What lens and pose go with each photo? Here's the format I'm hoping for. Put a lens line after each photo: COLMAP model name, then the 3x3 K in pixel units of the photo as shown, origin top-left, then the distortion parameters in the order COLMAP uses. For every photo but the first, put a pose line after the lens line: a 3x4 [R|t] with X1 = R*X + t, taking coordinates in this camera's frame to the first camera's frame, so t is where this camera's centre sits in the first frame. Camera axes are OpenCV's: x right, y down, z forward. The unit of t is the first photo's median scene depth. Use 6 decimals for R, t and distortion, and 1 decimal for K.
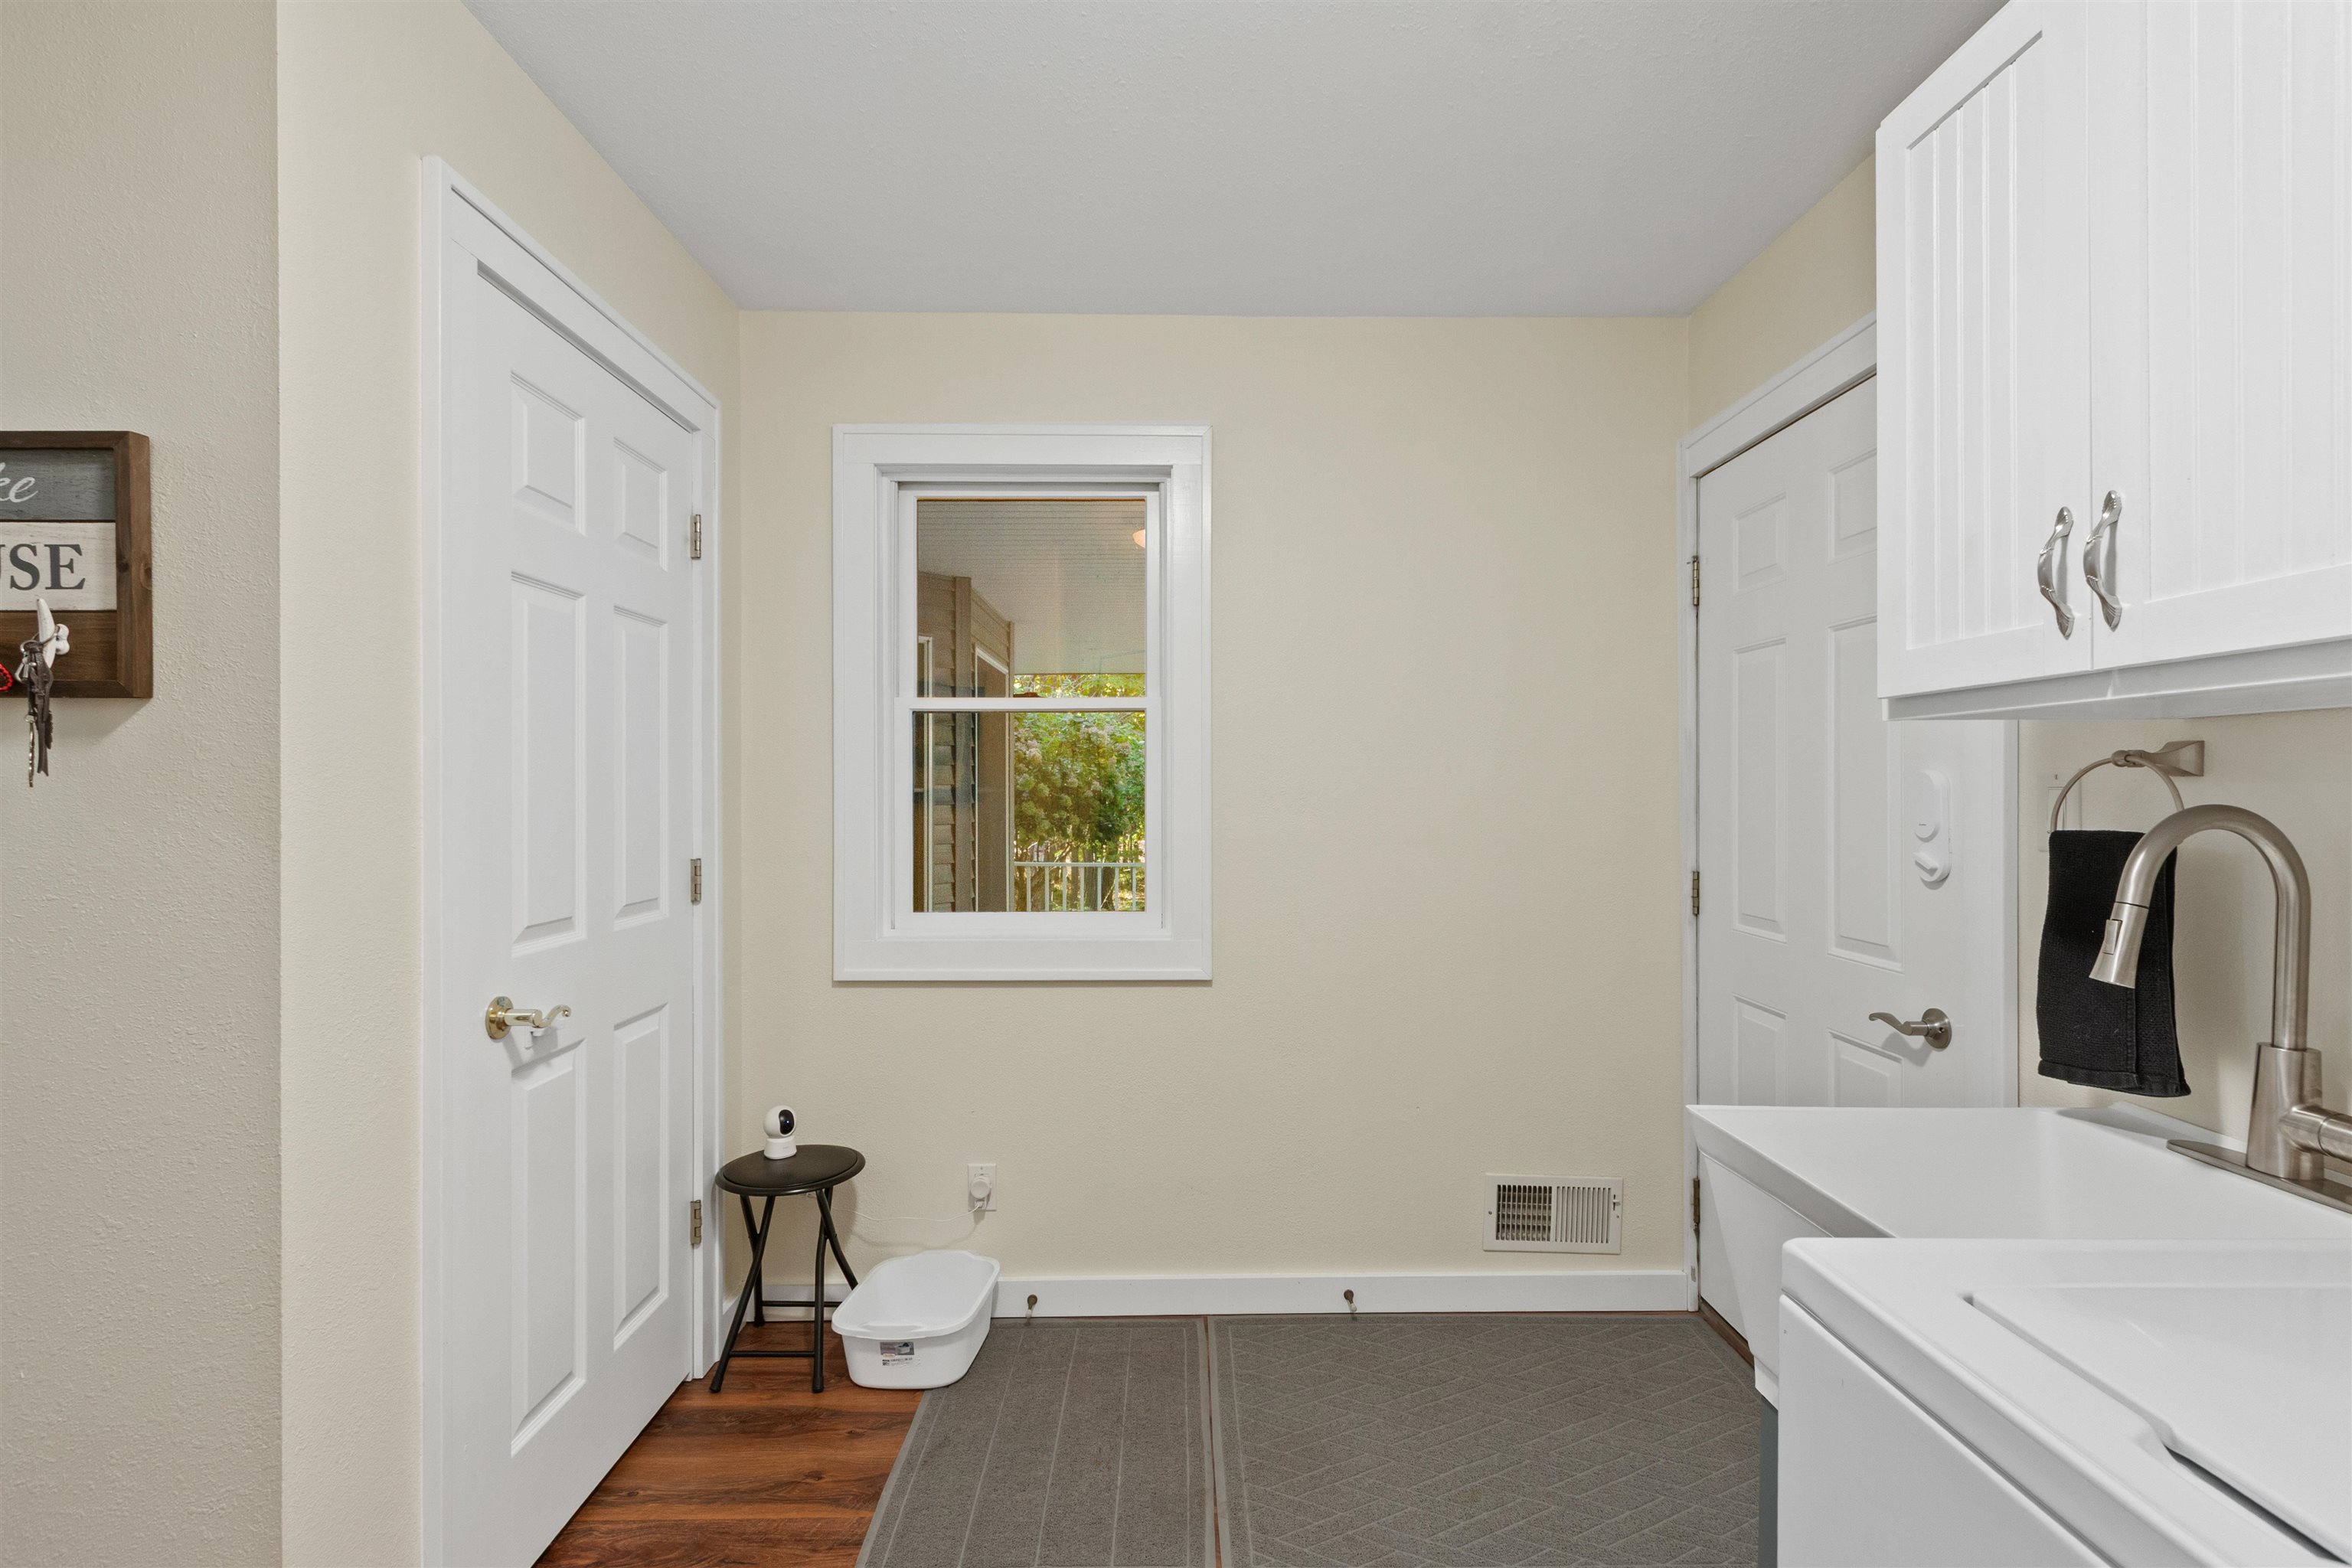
lens RADIAL K [[1076.6, 0, 1195.2], [0, 1076.6, 796.7], [0, 0, 1]] dist [0.001276, -0.000314]
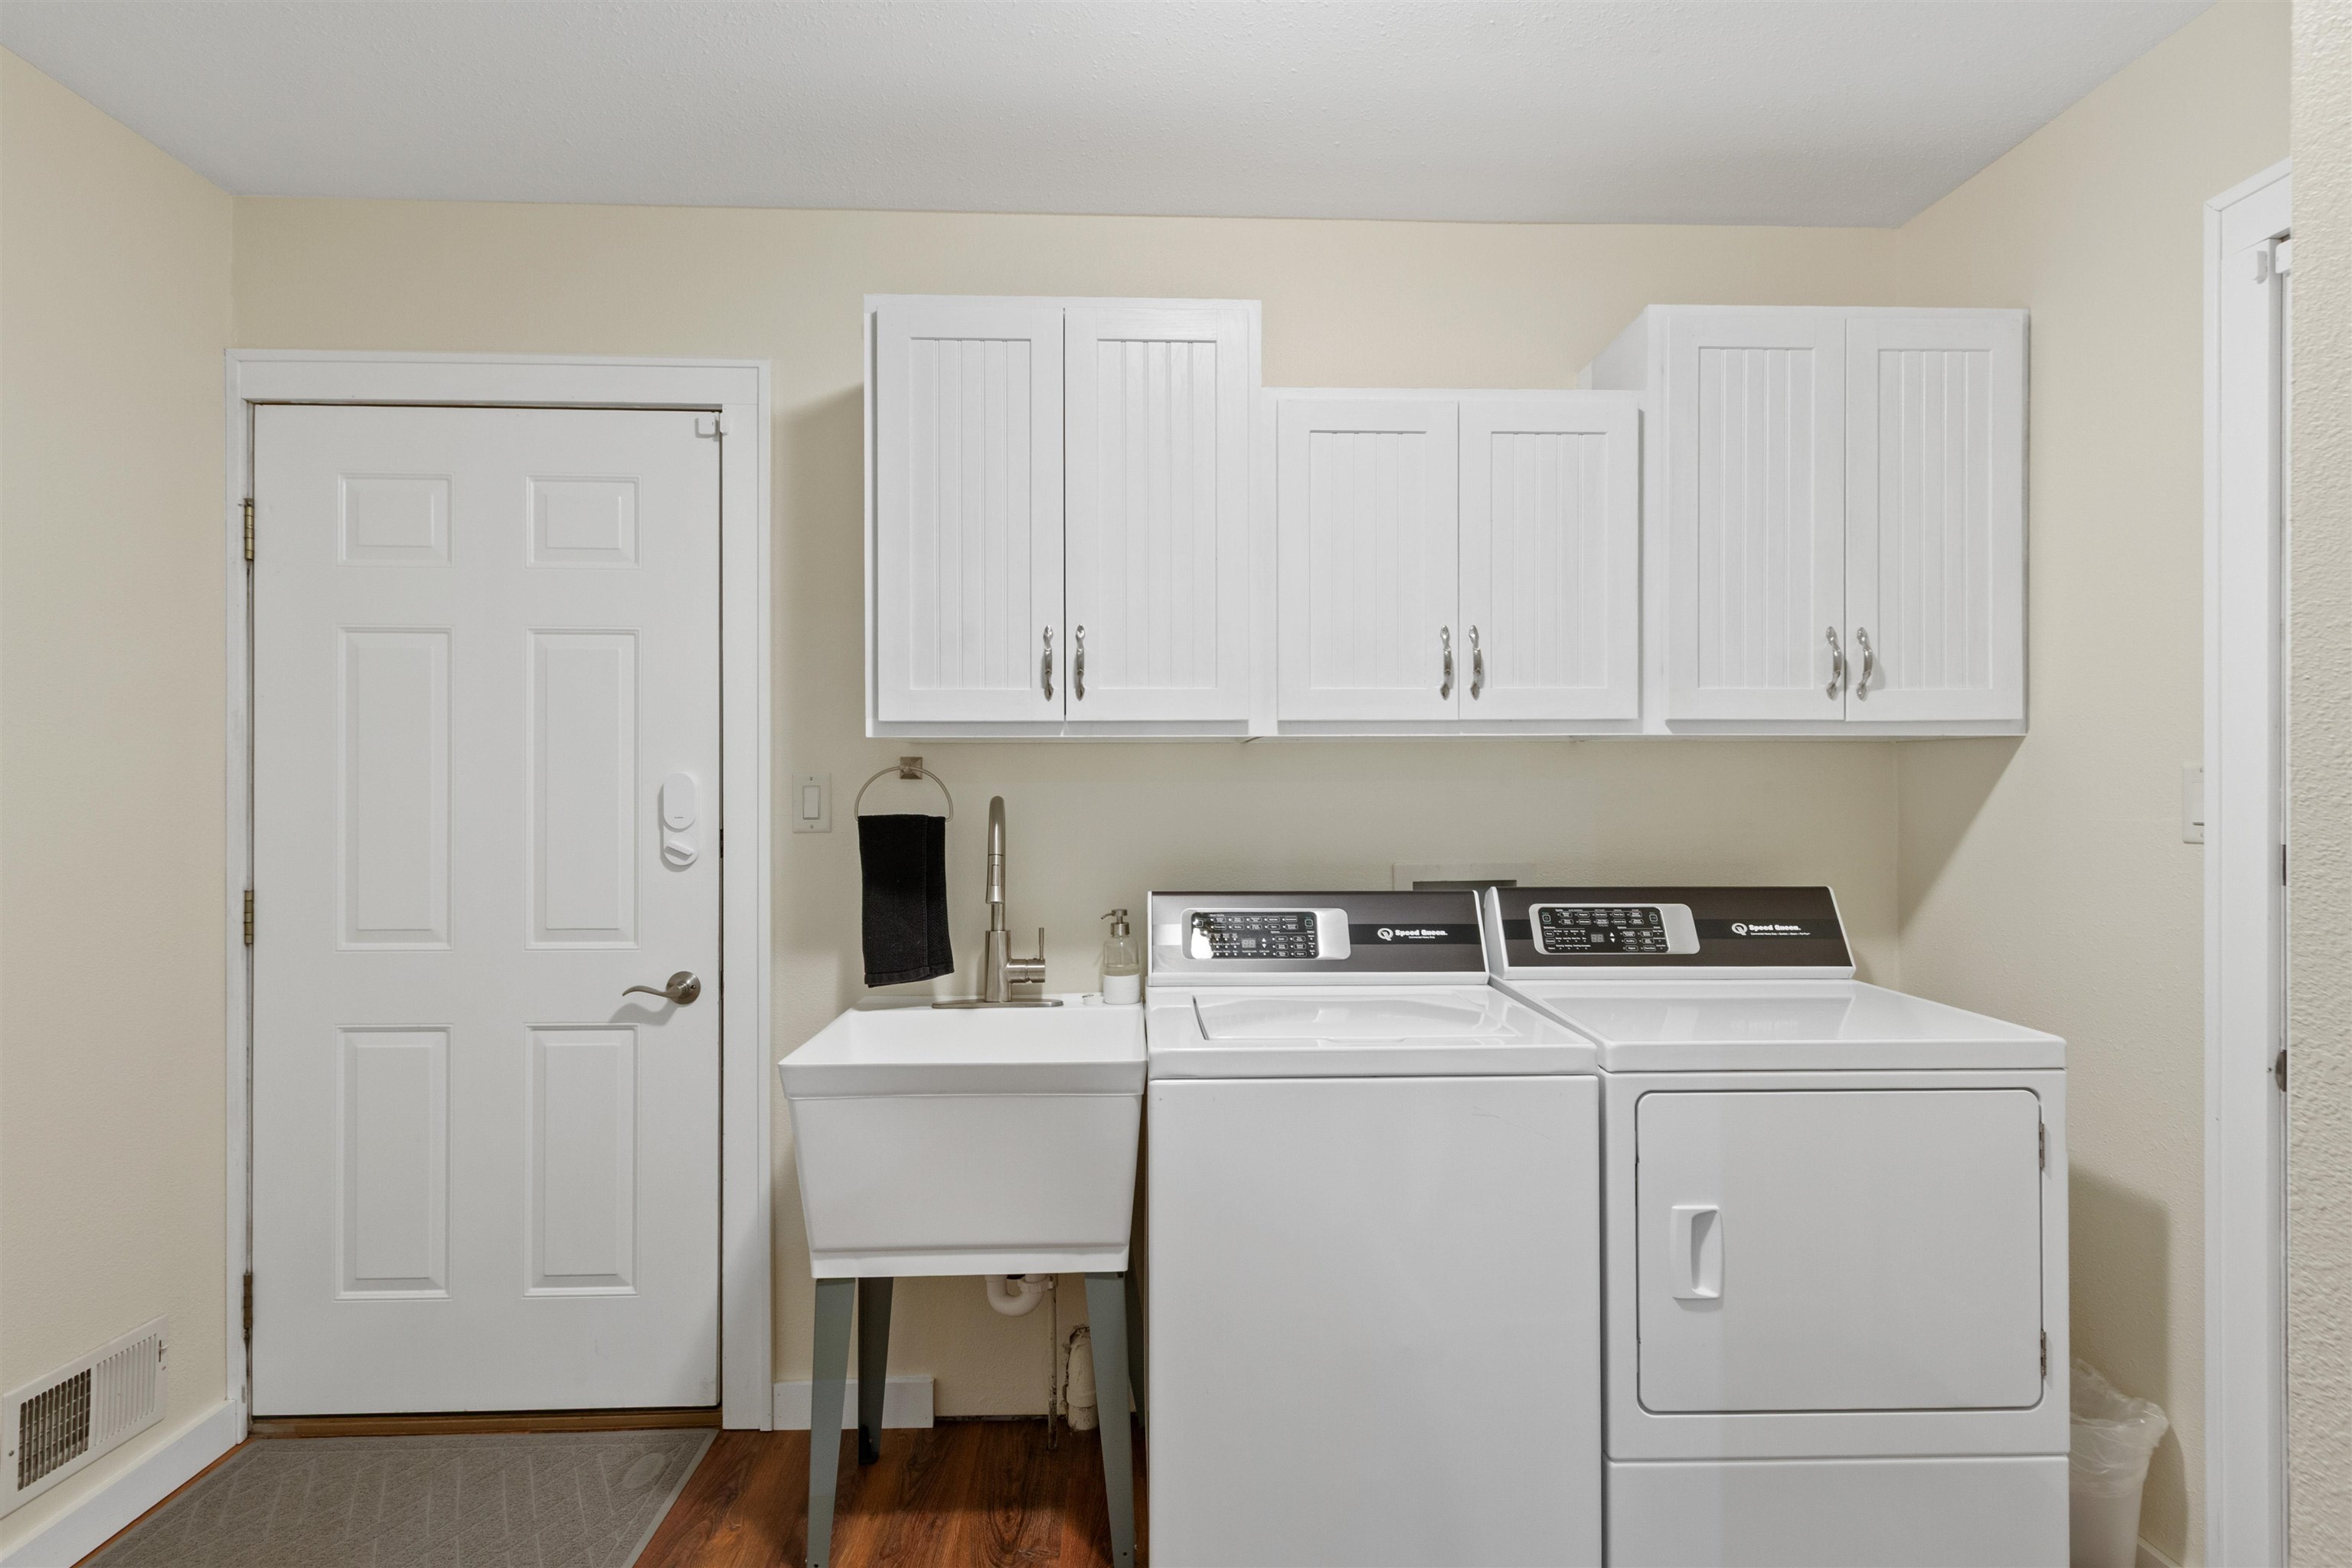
lens RADIAL K [[1201.8, 0, 1170.4], [0, 1201.8, 786.9], [0, 0, 1]] dist [-0.002093, -0.000444]
pose [[-0.003954, 0.000522, 0.999992, -0.437042], [0.007808, 0.999969, -0.000491, -0.001917], [-0.999962, 0.007806, -0.003958, 0.314720]]
